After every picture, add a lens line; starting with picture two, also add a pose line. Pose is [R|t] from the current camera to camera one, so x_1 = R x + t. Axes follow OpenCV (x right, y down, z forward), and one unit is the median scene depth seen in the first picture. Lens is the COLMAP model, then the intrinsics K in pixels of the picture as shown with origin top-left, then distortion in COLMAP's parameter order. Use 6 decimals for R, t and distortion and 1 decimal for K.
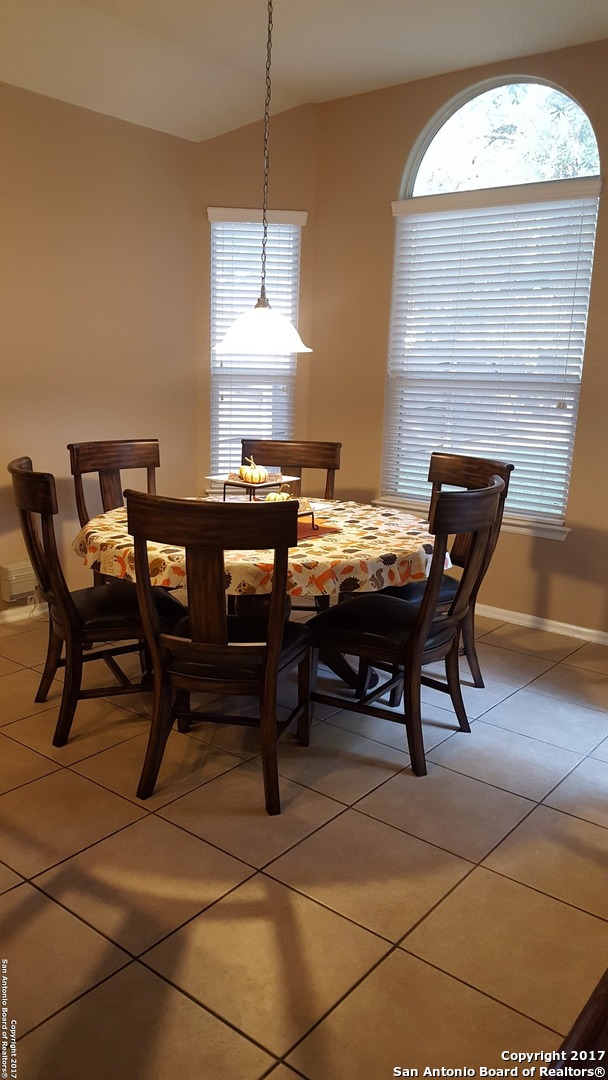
lens RADIAL K [[798.0, 0, 304.0], [0, 798.0, 540.0], [0, 0, 1]] dist [0.191468, -0.358256]
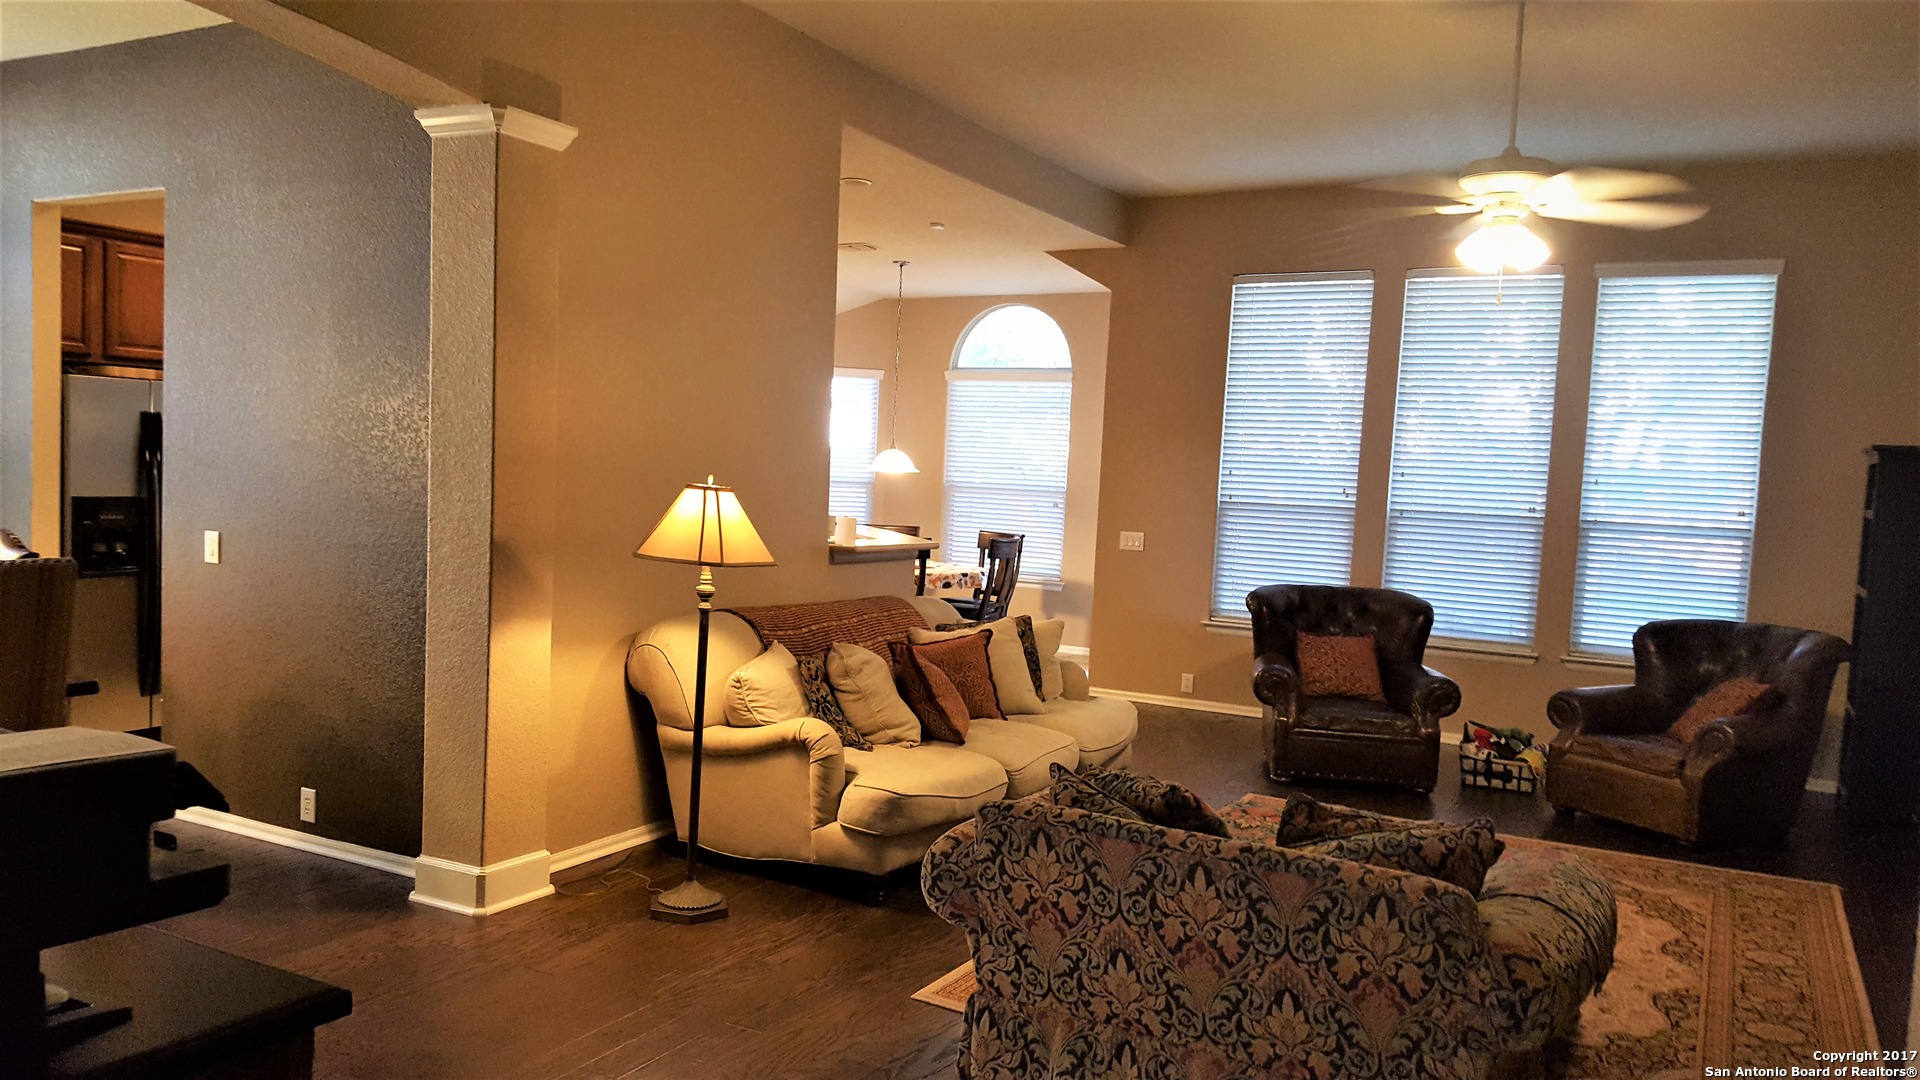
lens RADIAL K [[1418.7, 0, 922.2], [0, 1418.7, 582.0], [0, 0, 1]] dist [0.191468, -0.358256]
pose [[0.987155, 0.006736, 0.159622, -0.362170], [0.012987, 0.992421, -0.122196, 0.303847], [-0.159236, 0.122699, 0.979586, -1.575434]]
